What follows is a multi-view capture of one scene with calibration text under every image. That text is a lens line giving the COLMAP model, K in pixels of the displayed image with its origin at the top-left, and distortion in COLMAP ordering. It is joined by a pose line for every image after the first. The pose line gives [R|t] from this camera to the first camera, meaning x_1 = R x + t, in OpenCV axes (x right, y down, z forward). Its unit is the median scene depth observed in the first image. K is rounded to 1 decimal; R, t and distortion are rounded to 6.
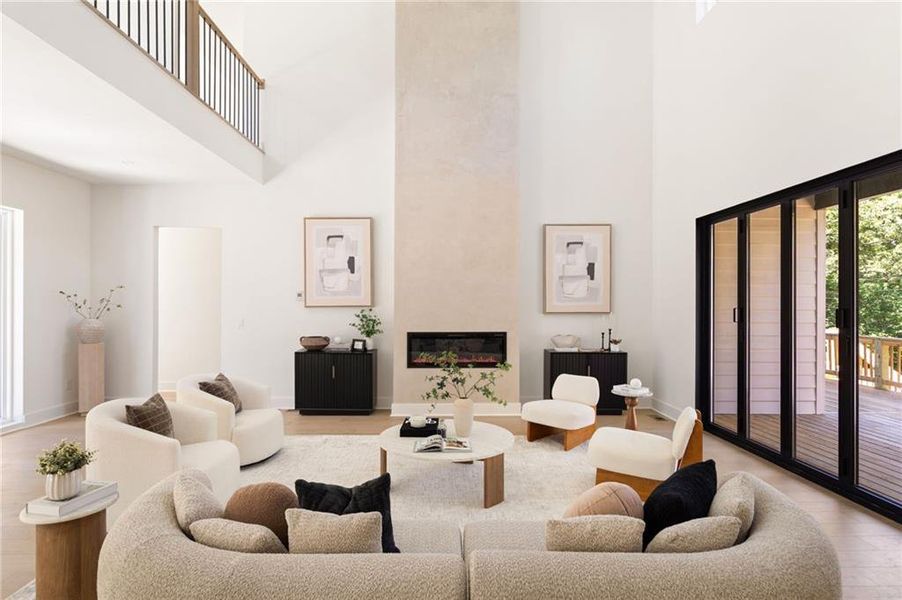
lens RADIAL K [[464.6, 0, 451.0], [0, 464.6, 300.0], [0, 0, 1]] dist [0.000546, 0.000160]
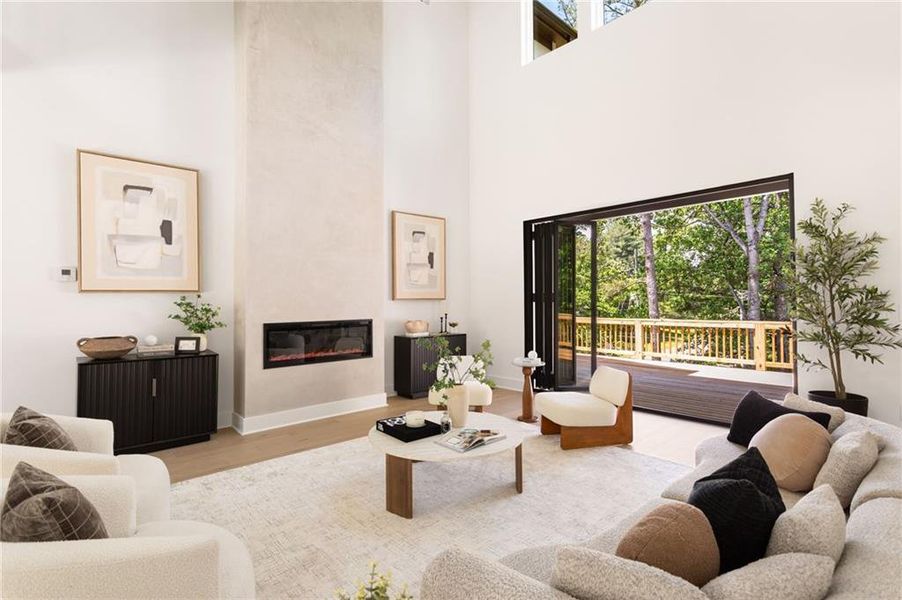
lens RADIAL K [[424.6, 0, 451.0], [0, 424.6, 300.0], [0, 0, 1]] dist [-0.021741, 0.000637]
pose [[0.741282, -0.005080, 0.671175, -0.324091], [0.006251, 0.999980, 0.000664, 0.029291], [-0.671165, 0.003703, 0.741299, 0.245323]]
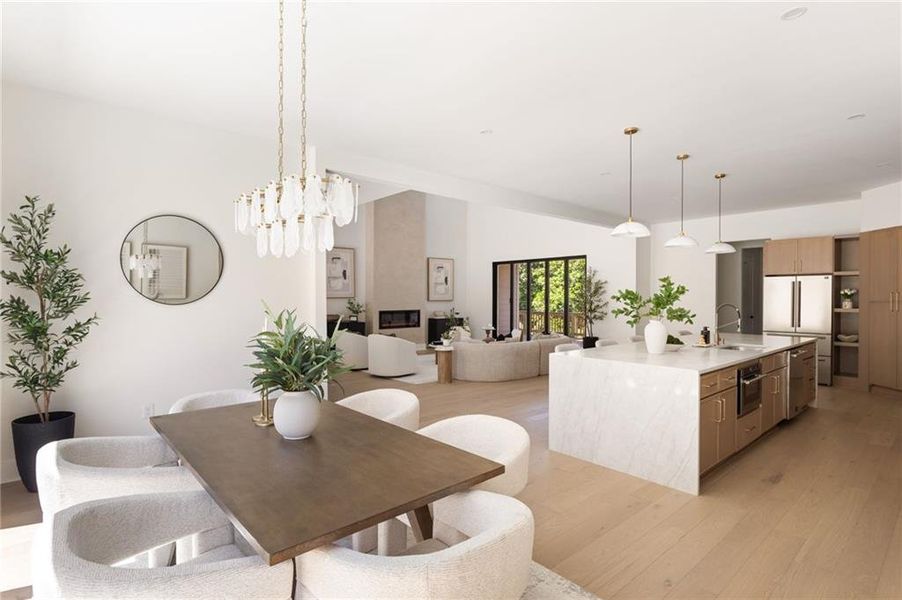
lens RADIAL K [[464.6, 0, 451.0], [0, 464.6, 300.0], [0, 0, 1]] dist [0.000546, 0.000160]
pose [[0.754260, -0.006175, 0.656547, -1.088280], [-0.002957, 0.999914, 0.012801, -0.001561], [-0.656569, -0.011597, 0.754176, -0.625840]]
